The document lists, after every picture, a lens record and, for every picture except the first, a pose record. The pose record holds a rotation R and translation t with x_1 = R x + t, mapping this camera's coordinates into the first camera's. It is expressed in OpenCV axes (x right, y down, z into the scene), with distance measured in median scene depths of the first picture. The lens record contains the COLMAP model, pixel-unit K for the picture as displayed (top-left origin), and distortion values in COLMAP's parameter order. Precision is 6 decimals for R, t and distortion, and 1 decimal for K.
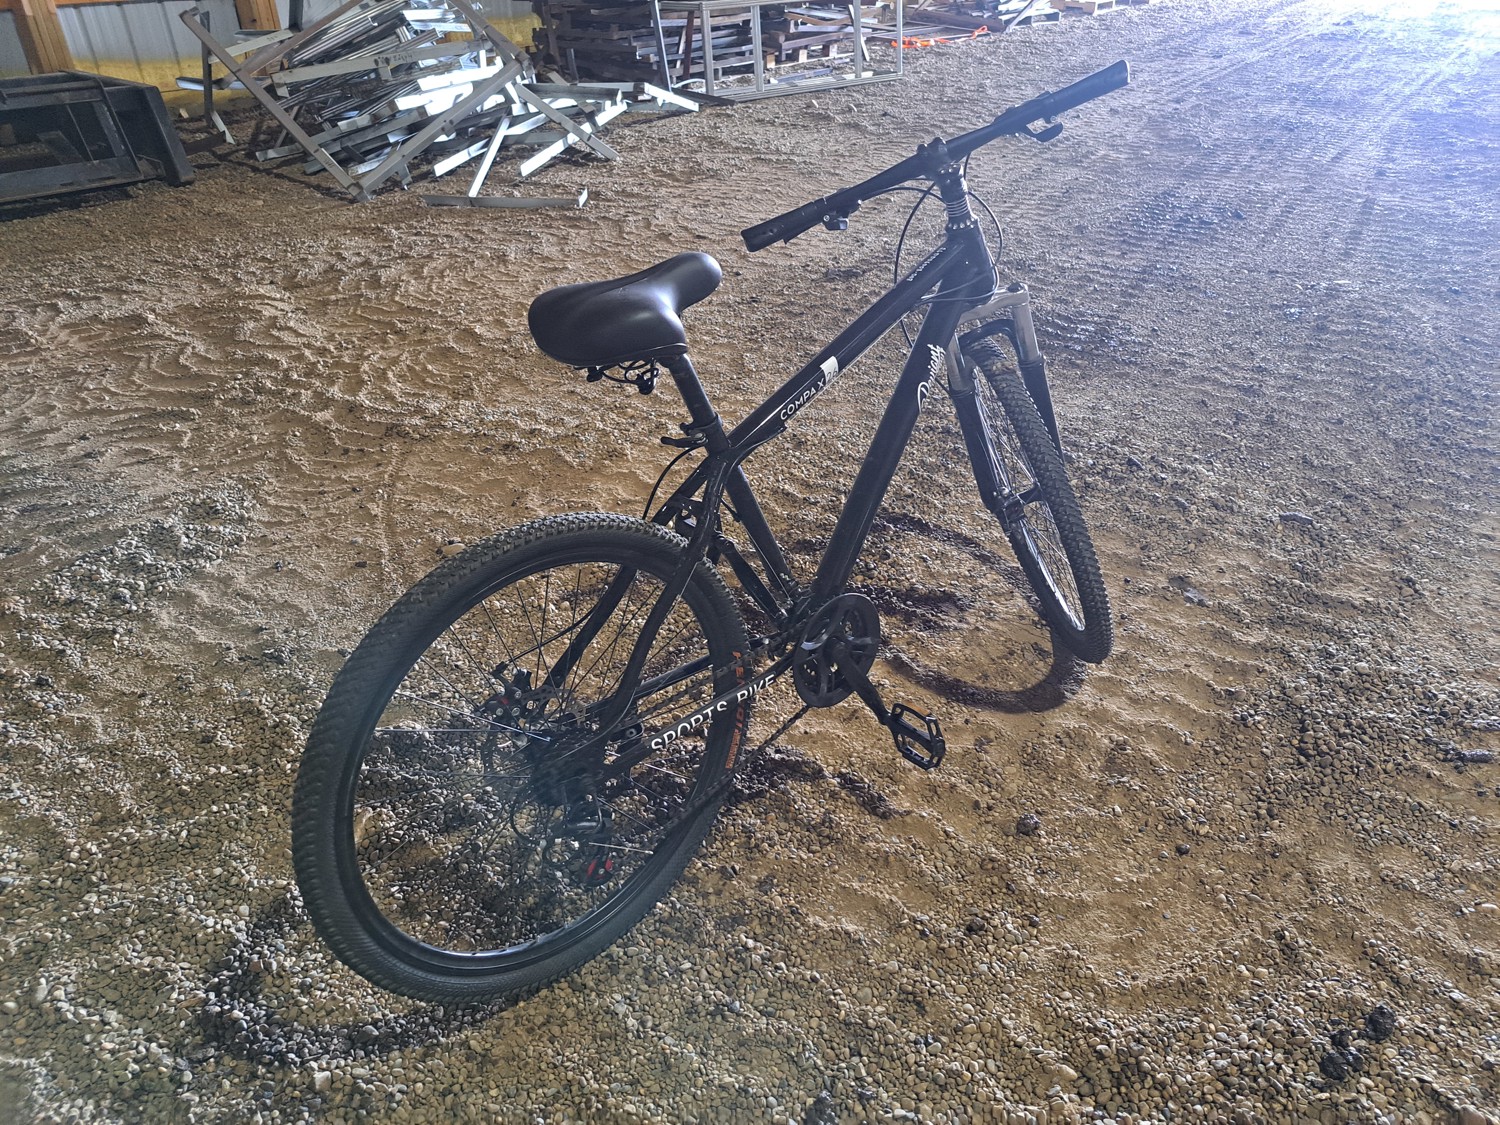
lens RADIAL K [[1076.8, 0, 778.4], [0, 1076.8, 560.4], [0, 0, 1]] dist [0.051324, -0.041324]
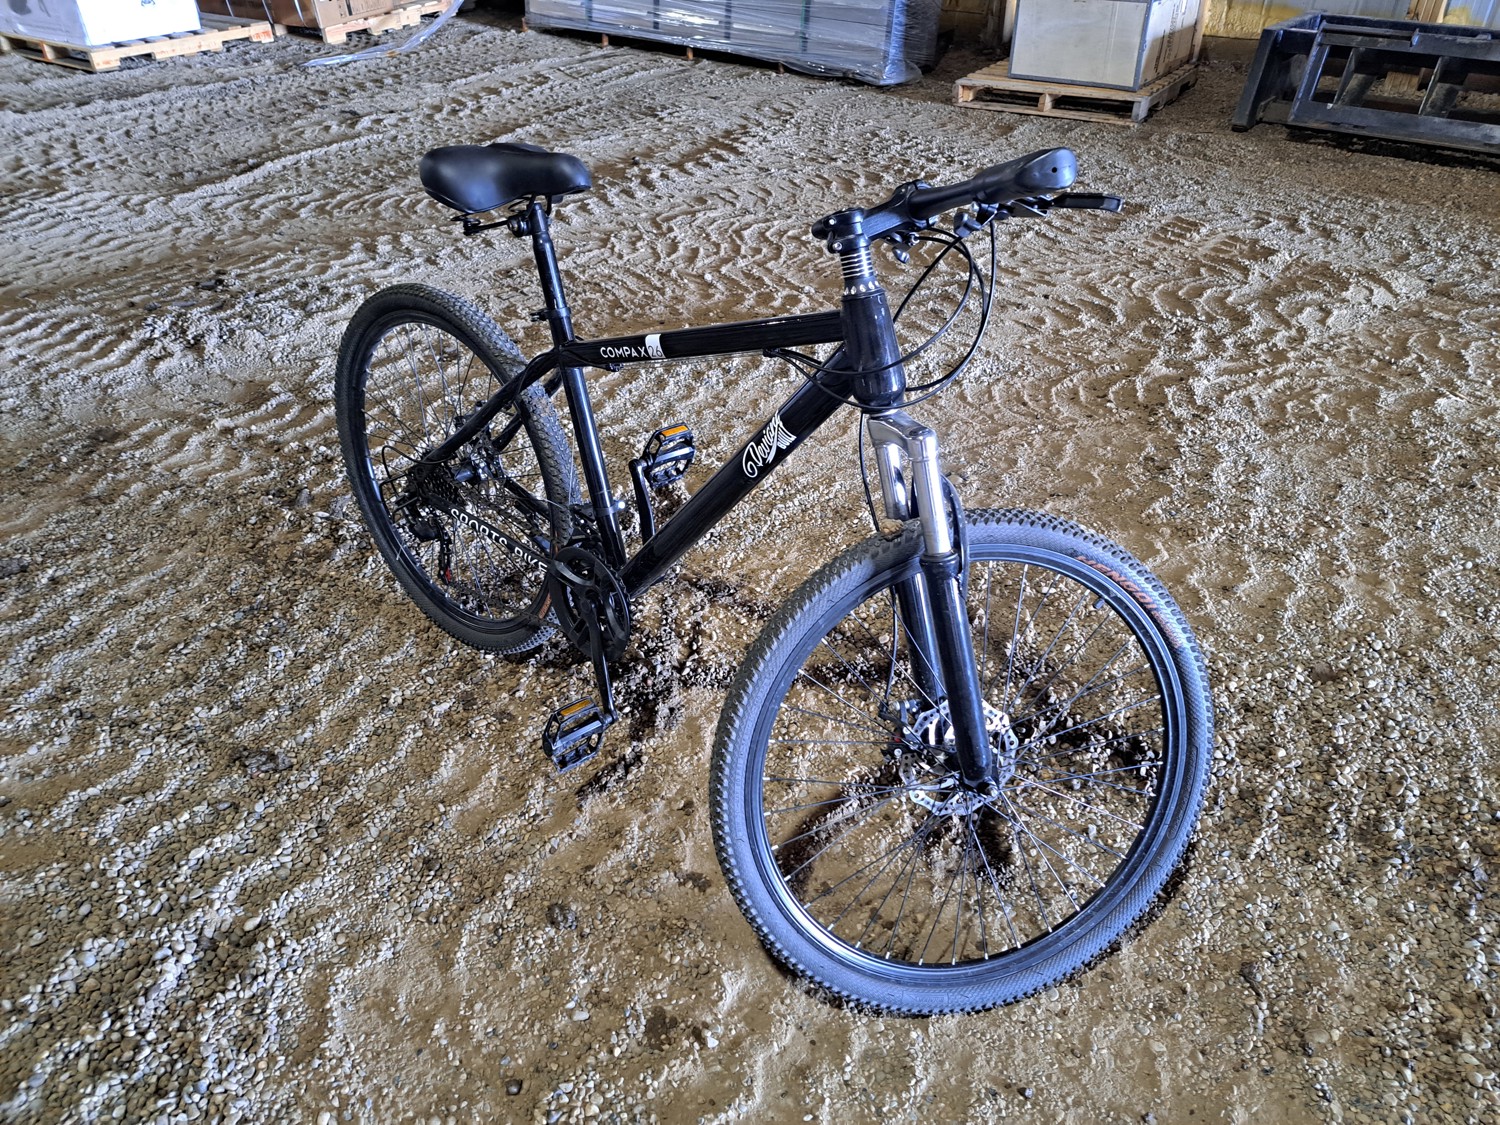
lens RADIAL K [[1062.8, 0, 777.9], [0, 1062.8, 558.4], [0, 0, 1]] dist [0.054477, -0.046911]
pose [[0.106636, 0.566269, -0.817293, 0.257559], [-0.536295, 0.724920, 0.432295, -0.141026], [0.837267, 0.392213, 0.380990, 0.228142]]
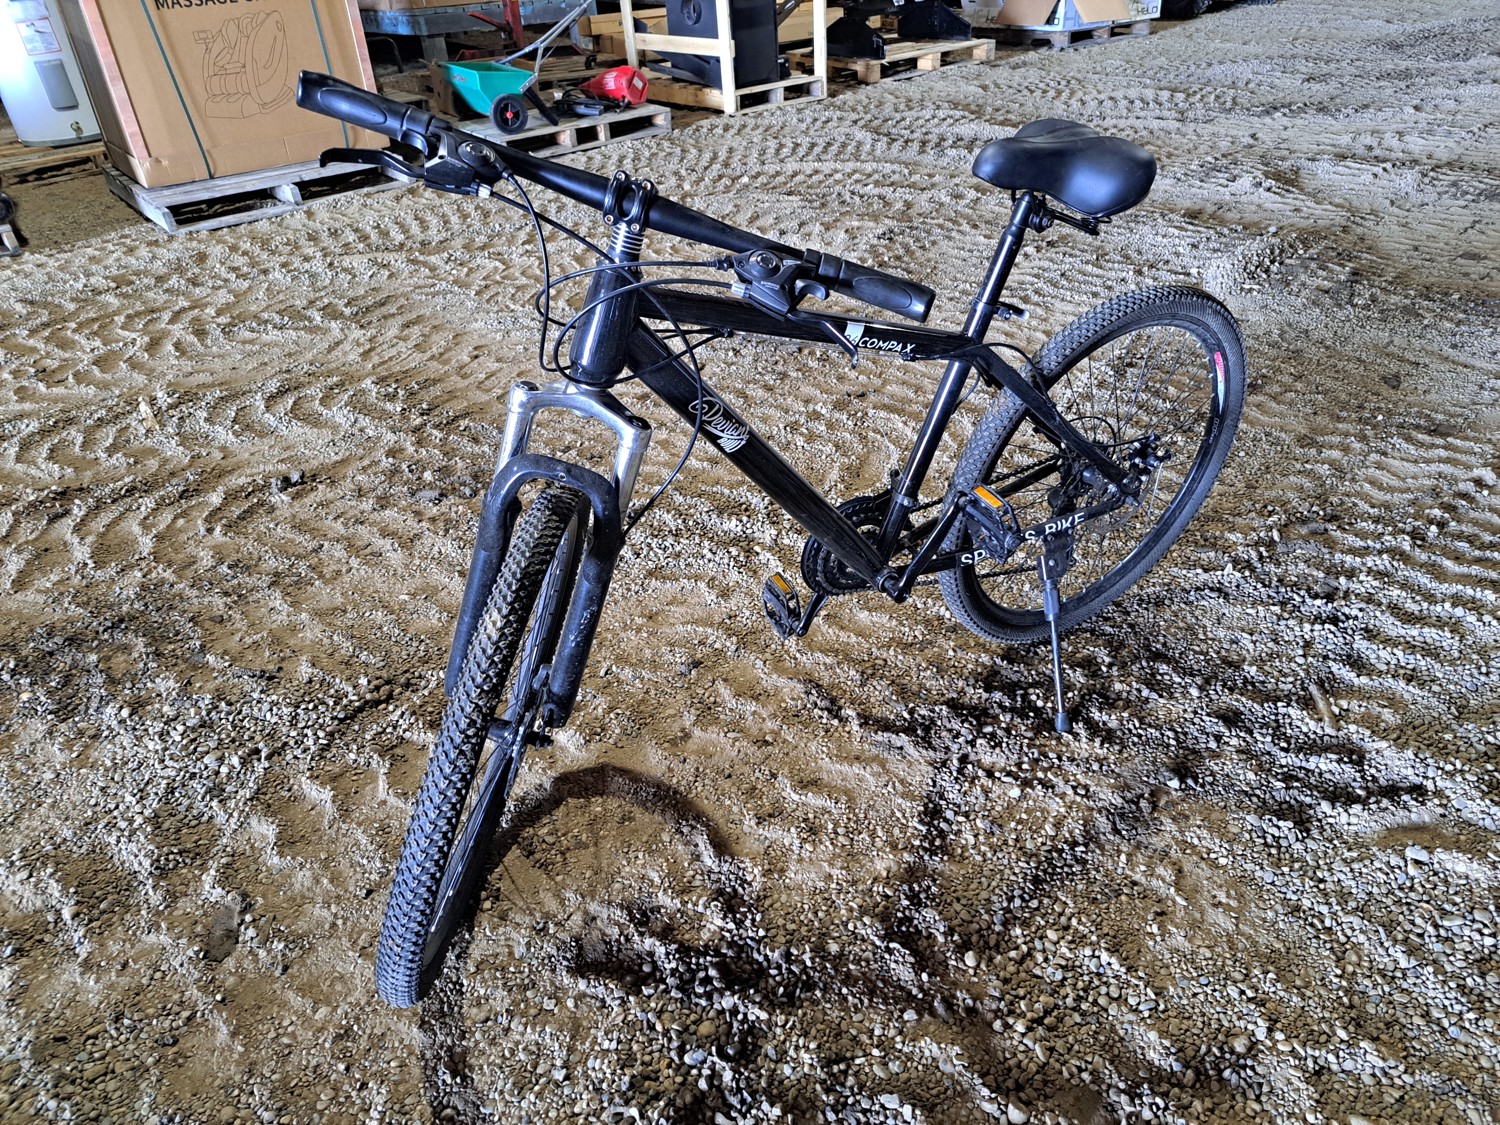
lens RADIAL K [[1082.7, 0, 777.4], [0, 1082.7, 563.2], [0, 0, 1]] dist [0.056374, -0.046860]
pose [[-0.977718, -0.065884, 0.199315, -0.025589], [0.150377, 0.442673, 0.883984, -0.257253], [-0.146472, 0.894259, -0.422902, 0.443815]]
